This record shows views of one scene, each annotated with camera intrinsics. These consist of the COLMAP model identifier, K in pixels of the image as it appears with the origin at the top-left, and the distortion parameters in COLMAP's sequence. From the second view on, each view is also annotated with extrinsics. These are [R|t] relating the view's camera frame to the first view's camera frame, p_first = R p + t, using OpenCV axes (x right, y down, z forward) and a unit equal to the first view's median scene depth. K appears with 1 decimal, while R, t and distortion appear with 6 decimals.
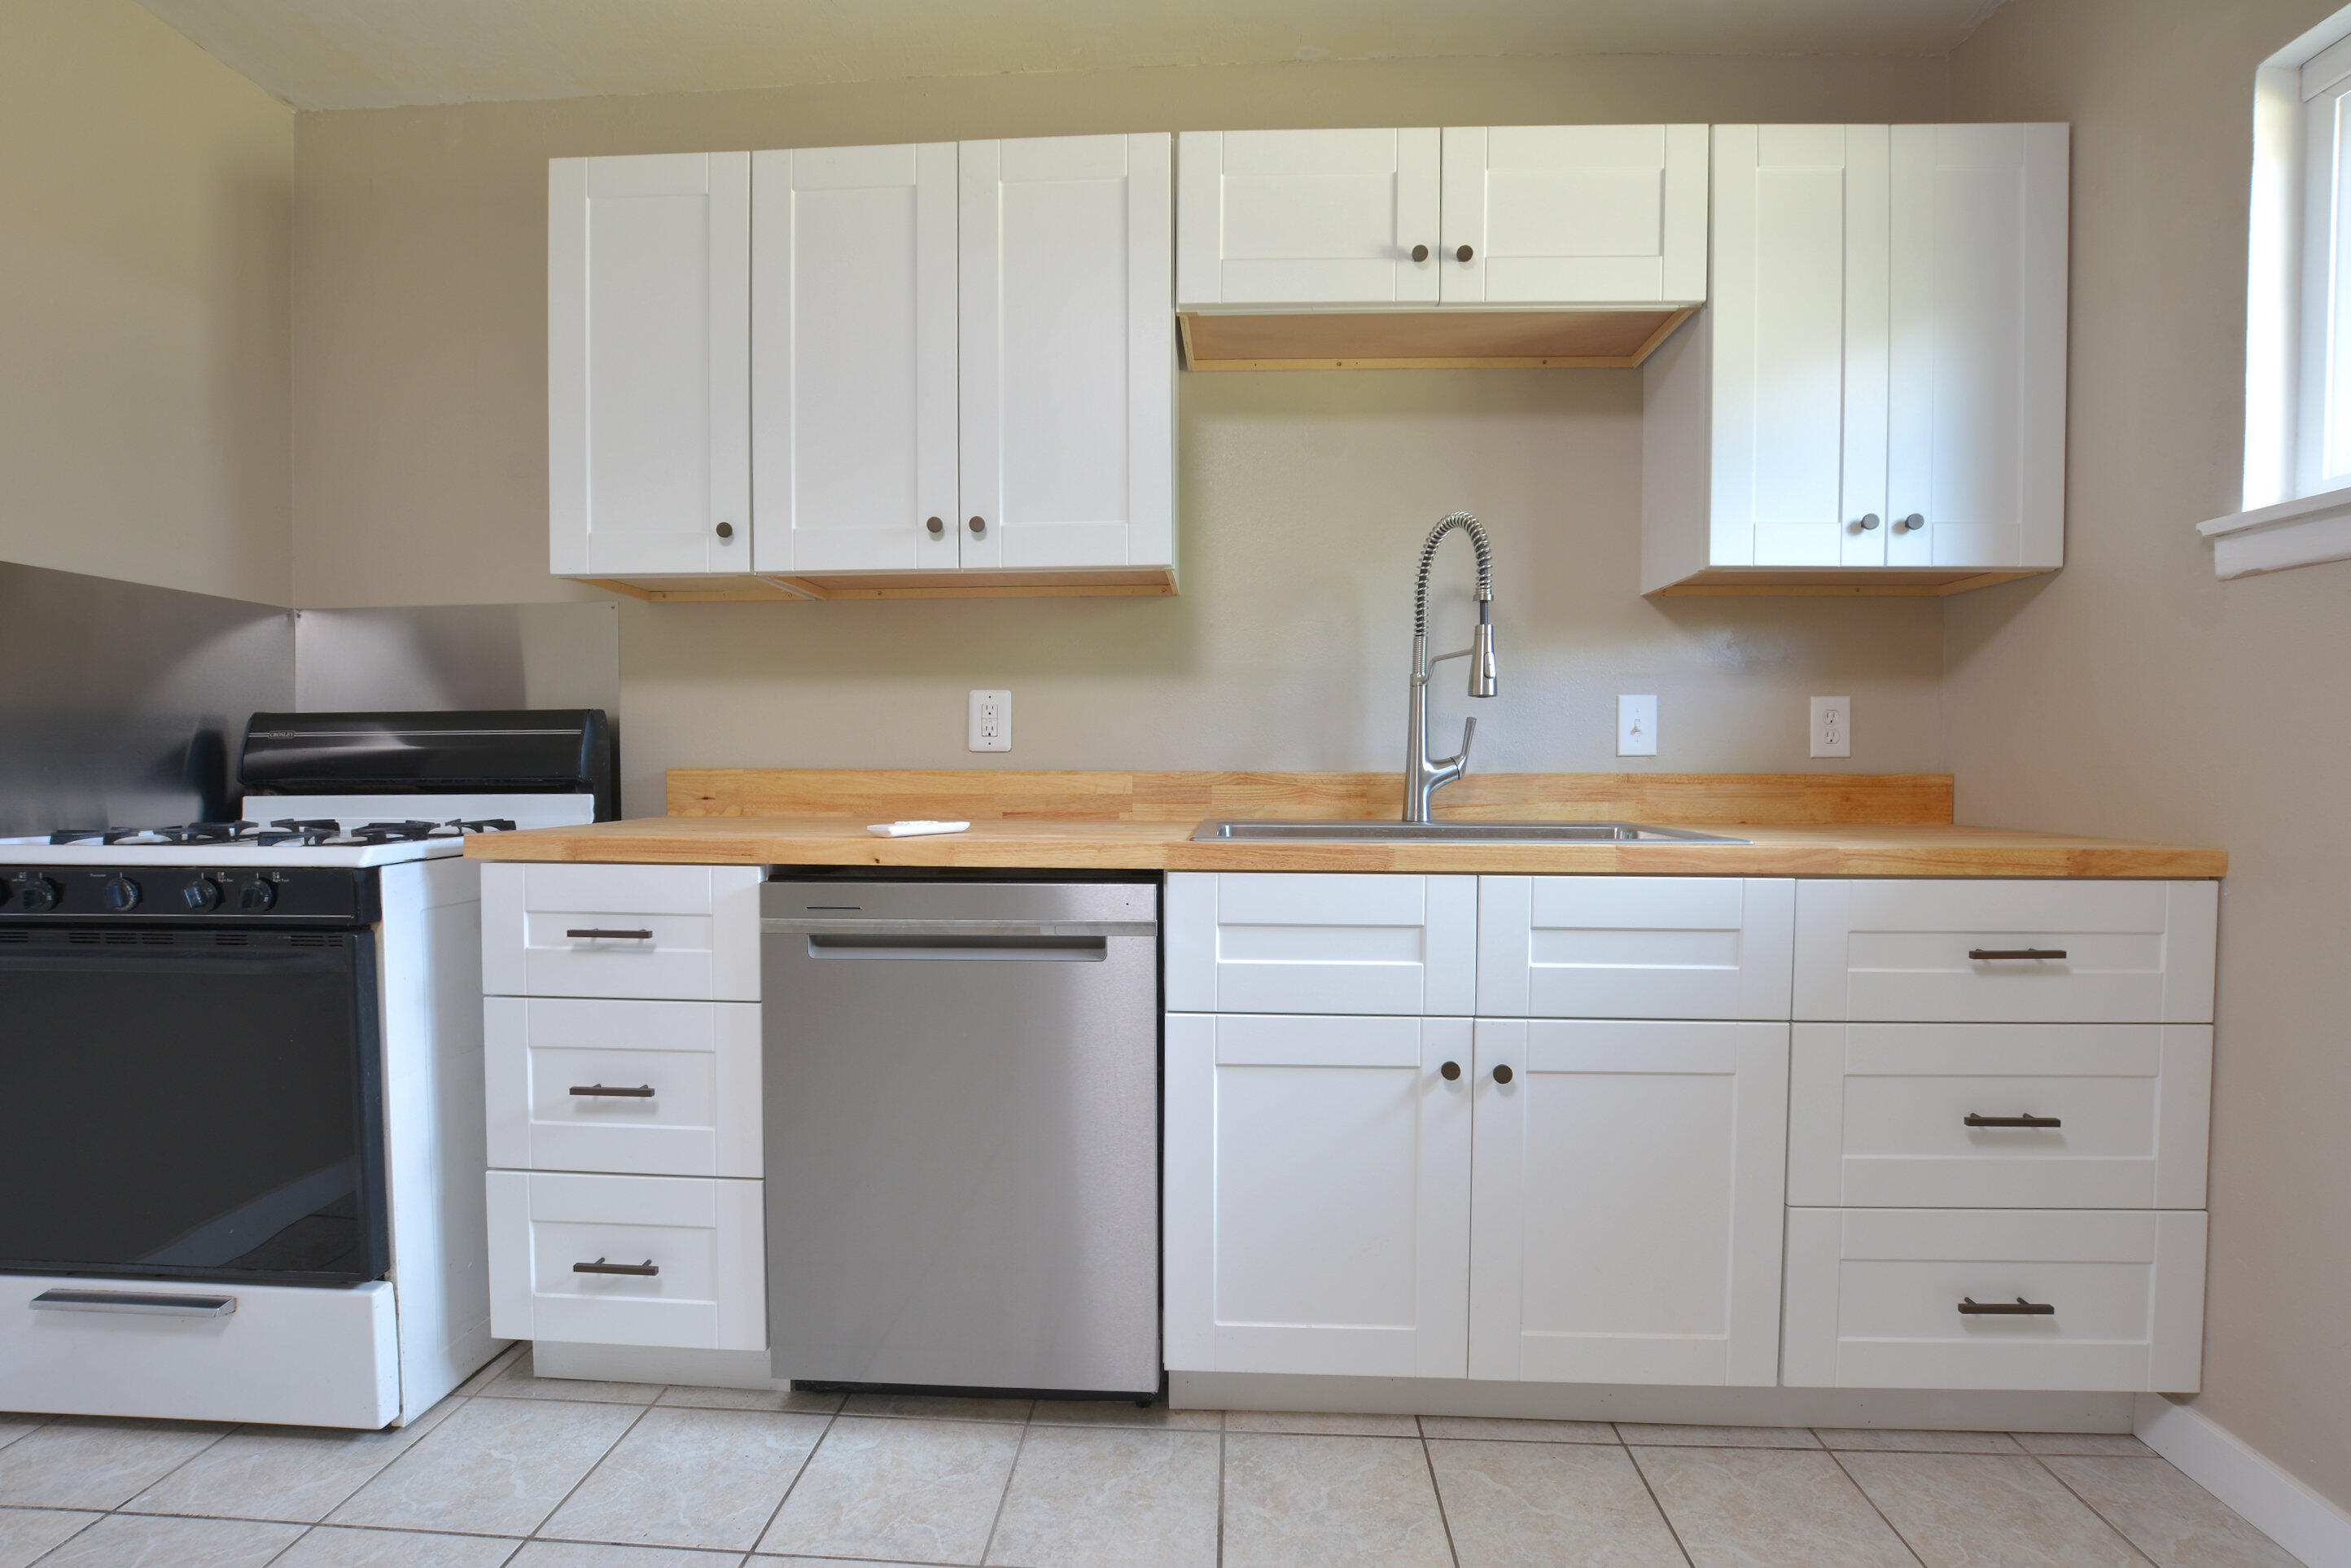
lens RADIAL K [[1038.4, 0, 1183.7], [0, 1038.4, 788.8], [0, 0, 1]] dist [-0.040554, 0.009094]
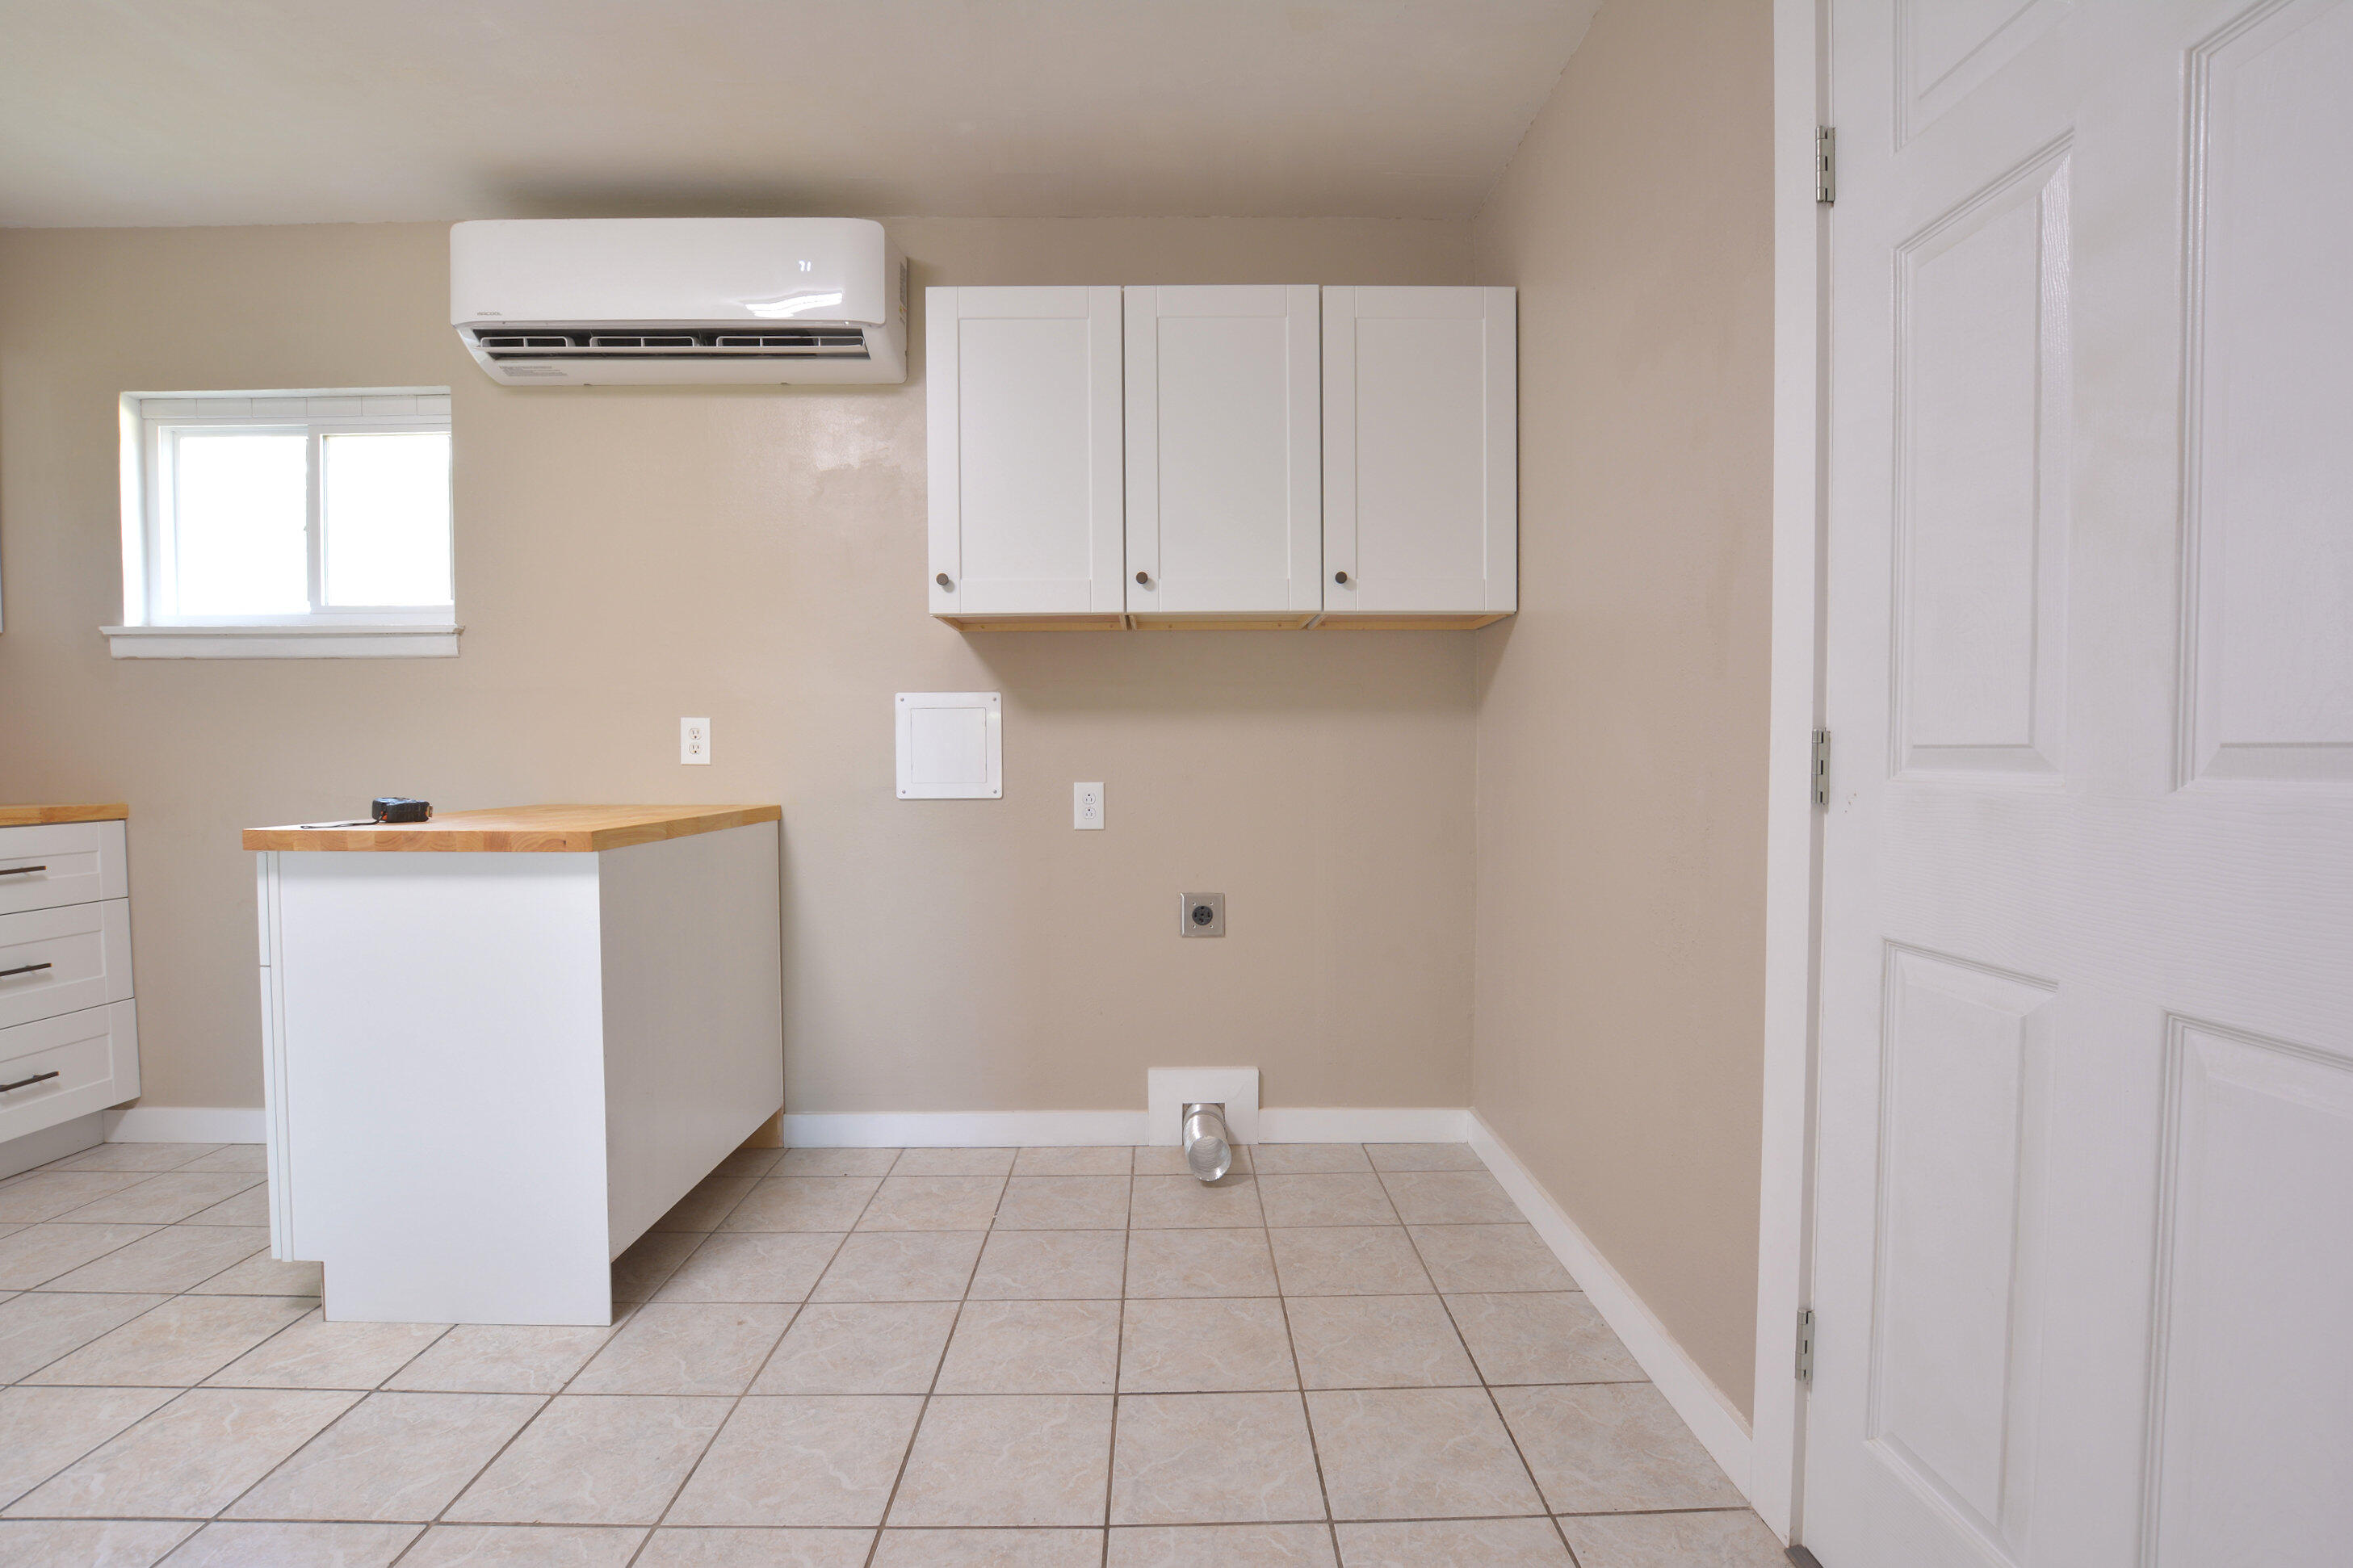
lens RADIAL K [[1039.2, 0, 1184.7], [0, 1039.2, 788.8], [0, 0, 1]] dist [-0.040554, 0.009094]
pose [[-0.078741, -0.043343, 0.995952, -0.991880], [0.033565, 0.998373, 0.046102, 0.013651], [-0.996330, 0.037059, -0.077158, -0.831091]]
